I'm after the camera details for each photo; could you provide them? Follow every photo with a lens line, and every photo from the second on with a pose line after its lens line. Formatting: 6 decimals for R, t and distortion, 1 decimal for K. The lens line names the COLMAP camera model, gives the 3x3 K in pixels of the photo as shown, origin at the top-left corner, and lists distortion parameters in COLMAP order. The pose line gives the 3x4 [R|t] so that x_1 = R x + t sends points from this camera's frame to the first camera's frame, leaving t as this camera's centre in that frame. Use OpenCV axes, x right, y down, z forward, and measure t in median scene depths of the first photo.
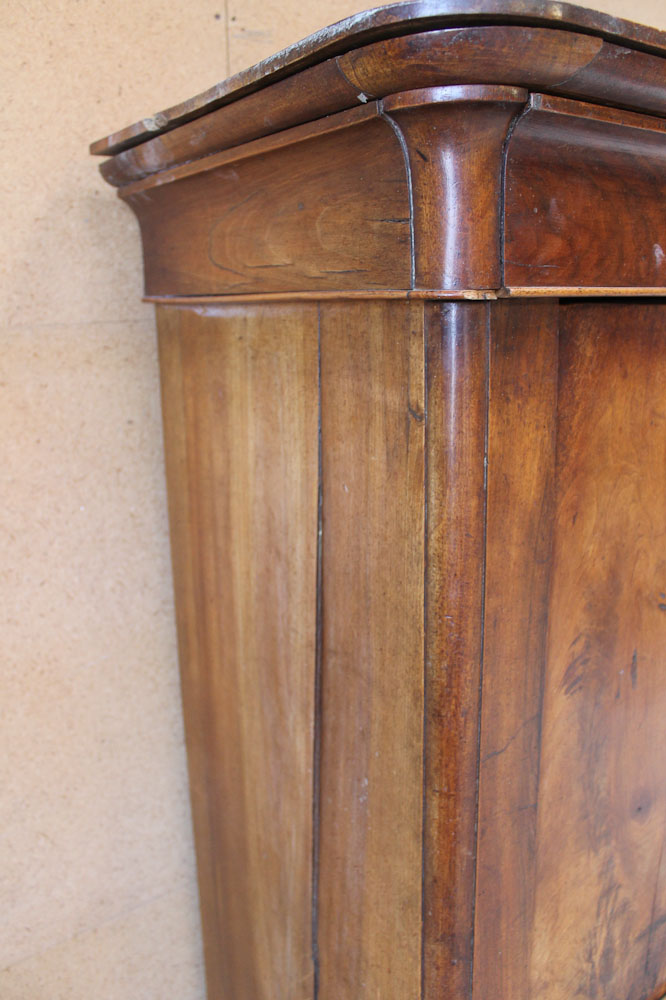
lens RADIAL K [[826.2, 0, 333.0], [0, 826.2, 500.0], [0, 0, 1]] dist [-0.154318, 0.101511]
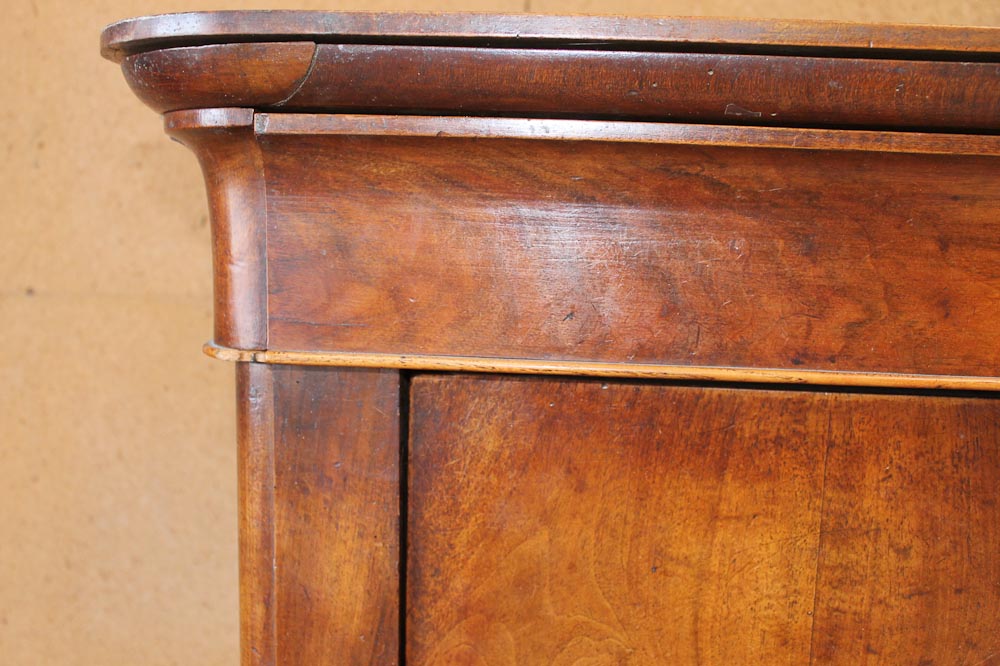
lens RADIAL K [[1102.0, 0, 500.0], [0, 1102.0, 333.0], [0, 0, 1]] dist [-0.147370, 0.190484]
pose [[0.782238, 0.118393, -0.611627, 0.918290], [-0.197423, 0.978284, -0.063127, -0.226905], [0.590871, 0.170130, 0.788624, 0.264304]]
